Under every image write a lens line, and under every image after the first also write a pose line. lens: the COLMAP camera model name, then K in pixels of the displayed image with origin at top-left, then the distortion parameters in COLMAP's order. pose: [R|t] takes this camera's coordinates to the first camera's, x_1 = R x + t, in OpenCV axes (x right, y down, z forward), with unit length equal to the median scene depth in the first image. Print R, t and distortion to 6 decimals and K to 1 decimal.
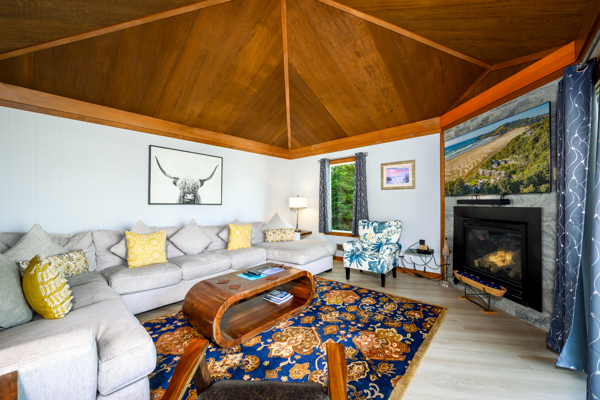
lens RADIAL K [[237.0, 0, 302.5], [0, 237.0, 203.4], [0, 0, 1]] dist [0.000966, -0.000531]
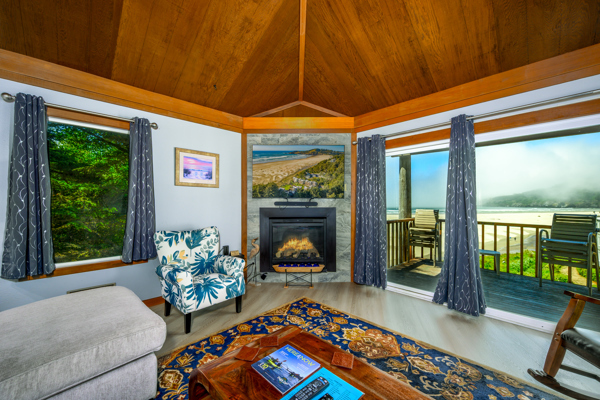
lens RADIAL K [[237.0, 0, 303.6], [0, 237.0, 204.2], [0, 0, 1]] dist [0.000966, -0.000531]
pose [[0.061100, 0.006388, 0.998111, -0.486335], [0.002784, 0.999975, -0.006571, 0.004804], [-0.998128, 0.003180, 0.061081, 0.849444]]
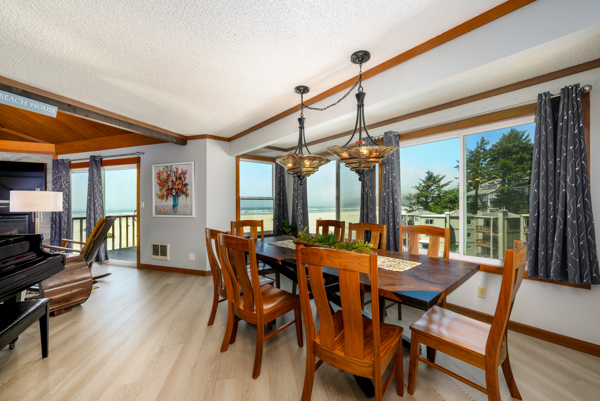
lens RADIAL K [[237.0, 0, 294.2], [0, 237.0, 203.9], [0, 0, 1]] dist [0.000966, -0.000531]
pose [[-0.370705, 0.011339, 0.928681, -1.540725], [0.006194, 0.999933, -0.009736, 0.019004], [-0.928730, 0.002143, -0.370750, -0.339450]]
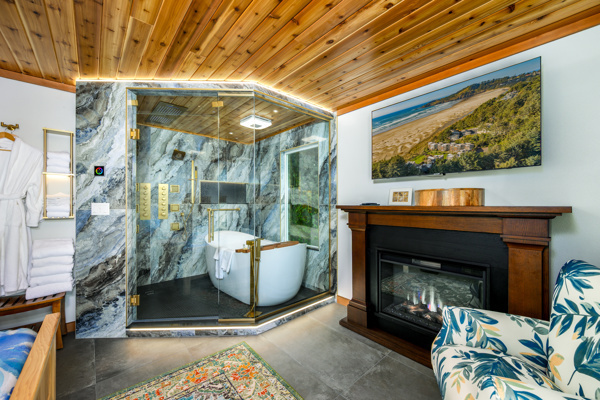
lens RADIAL K [[237.0, 0, 303.0], [0, 237.0, 203.6], [0, 0, 1]] dist [0.000966, -0.000531]
pose [[0.784461, 0.005669, 0.620153, -0.086627], [0.000636, 0.999950, -0.009945, 0.067283], [-0.620178, 0.008196, 0.784418, 0.620270]]
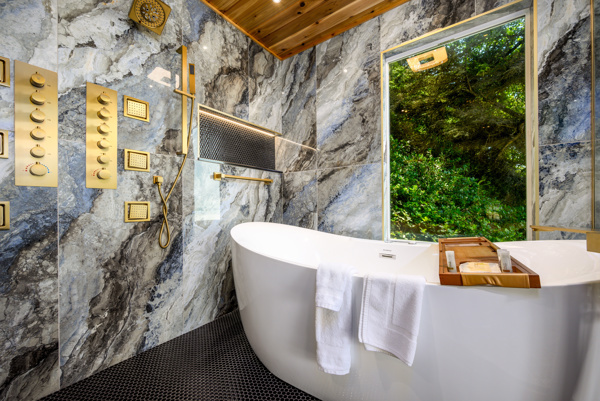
lens RADIAL K [[237.0, 0, 300.1], [0, 237.0, 204.3], [0, 0, 1]] dist [0.000966, -0.000531]
pose [[0.640978, 0.003425, 0.767551, 0.021380], [0.010773, 0.999851, -0.013458, 0.186626], [-0.767483, 0.016895, 0.640846, 1.608197]]
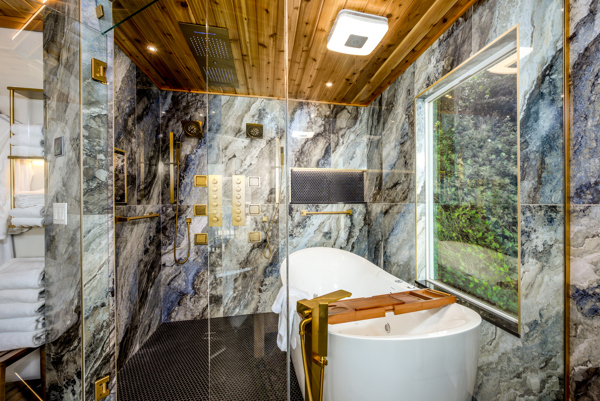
lens RADIAL K [[254.4, 0, 326.3], [0, 254.4, 204.3], [0, 0, 1]] dist [0.001437, -0.000072]
pose [[0.987424, 0.001037, 0.158091, 0.322319], [-0.000188, 0.999985, -0.005385, 0.061128], [-0.158095, 0.005287, 0.987410, 1.136013]]
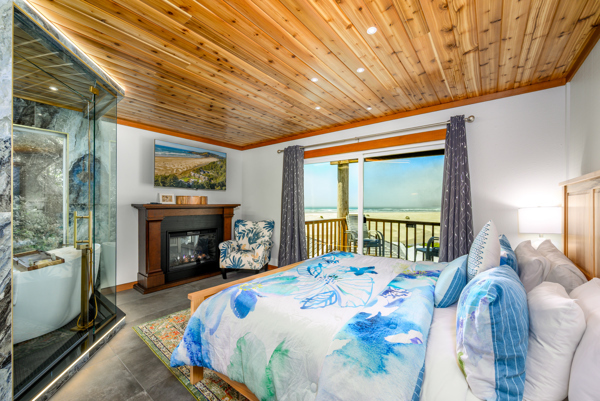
lens RADIAL K [[237.0, 0, 304.6], [0, 237.0, 205.0], [0, 0, 1]] dist [0.000966, -0.000531]
pose [[-0.753078, -0.001956, 0.657929, -0.837431], [0.004693, 0.999954, 0.008345, 0.063279], [-0.657915, 0.009372, -0.753034, 1.649235]]
